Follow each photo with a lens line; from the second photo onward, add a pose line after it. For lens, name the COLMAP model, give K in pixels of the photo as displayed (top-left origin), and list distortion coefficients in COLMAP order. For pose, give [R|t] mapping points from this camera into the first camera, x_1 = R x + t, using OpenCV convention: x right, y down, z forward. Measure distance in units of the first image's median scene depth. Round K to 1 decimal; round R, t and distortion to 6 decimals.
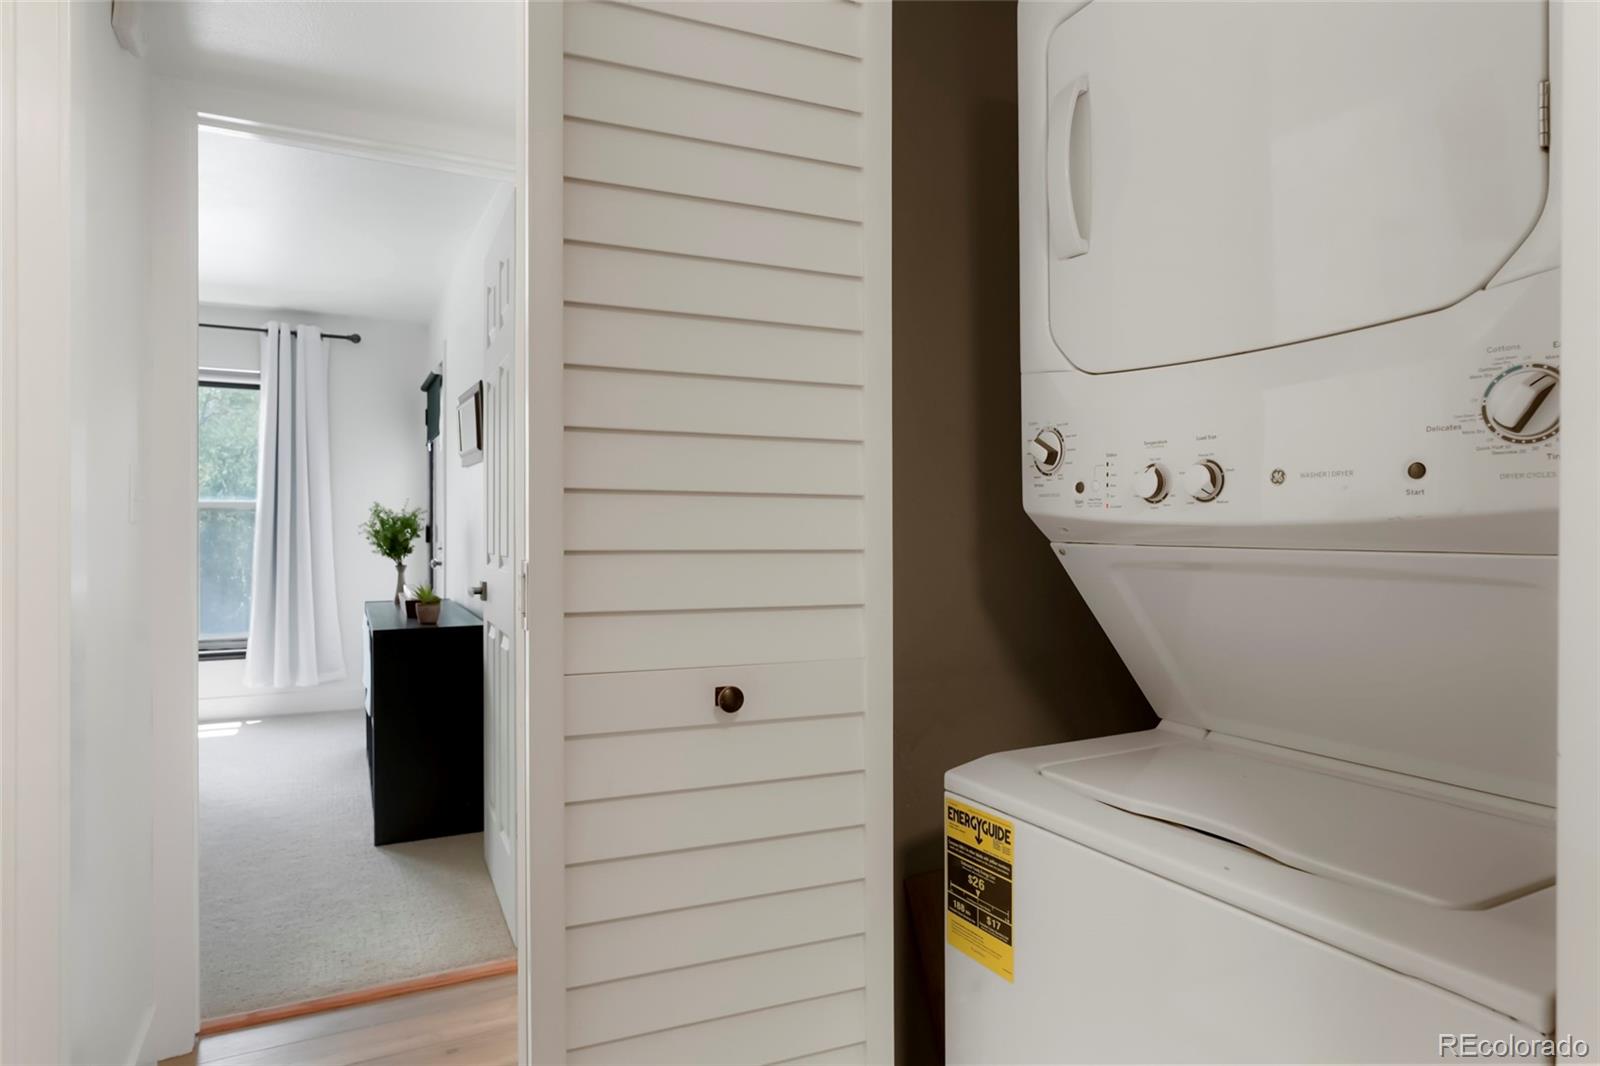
lens RADIAL K [[933.6, 0, 802.1], [0, 933.6, 520.4], [0, 0, 1]] dist [-0.010098, 0.003030]
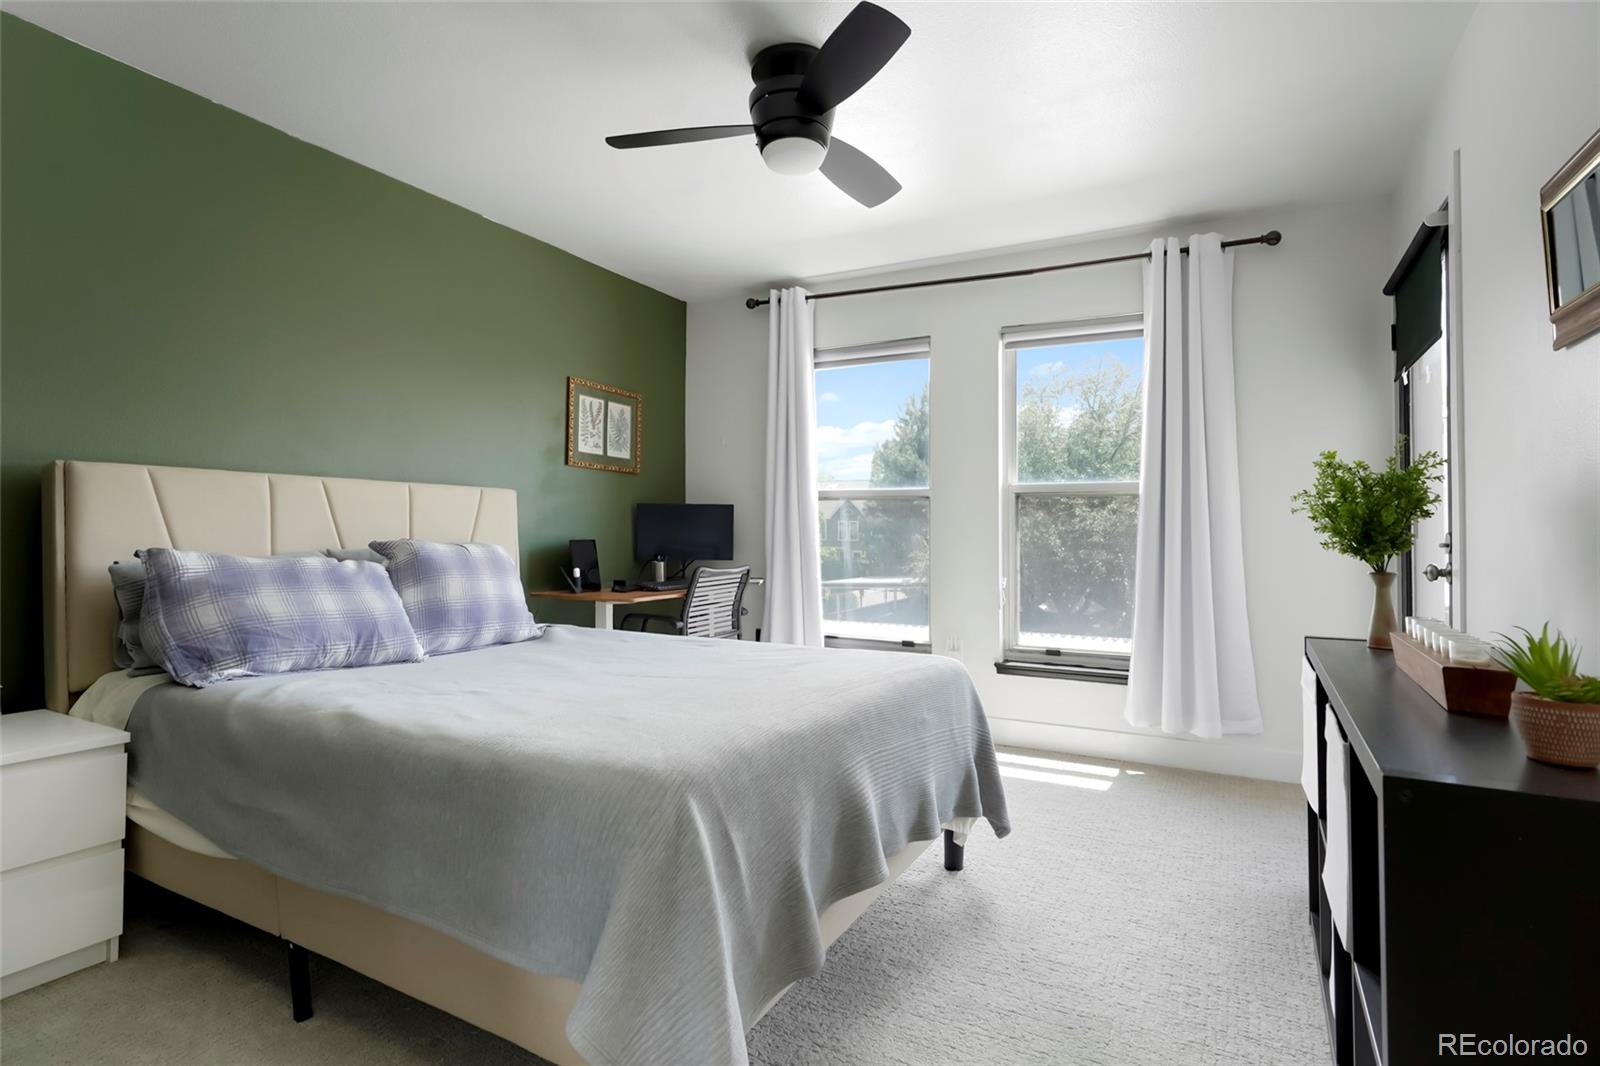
lens RADIAL K [[782.5, 0, 801.5], [0, 782.5, 520.0], [0, 0, 1]] dist [-0.003656, 0.000278]
pose [[0.559407, -0.011214, -0.828817, -0.212992], [0.001428, 0.999920, -0.012565, 0.020280], [0.828892, 0.005846, 0.559378, 0.418332]]
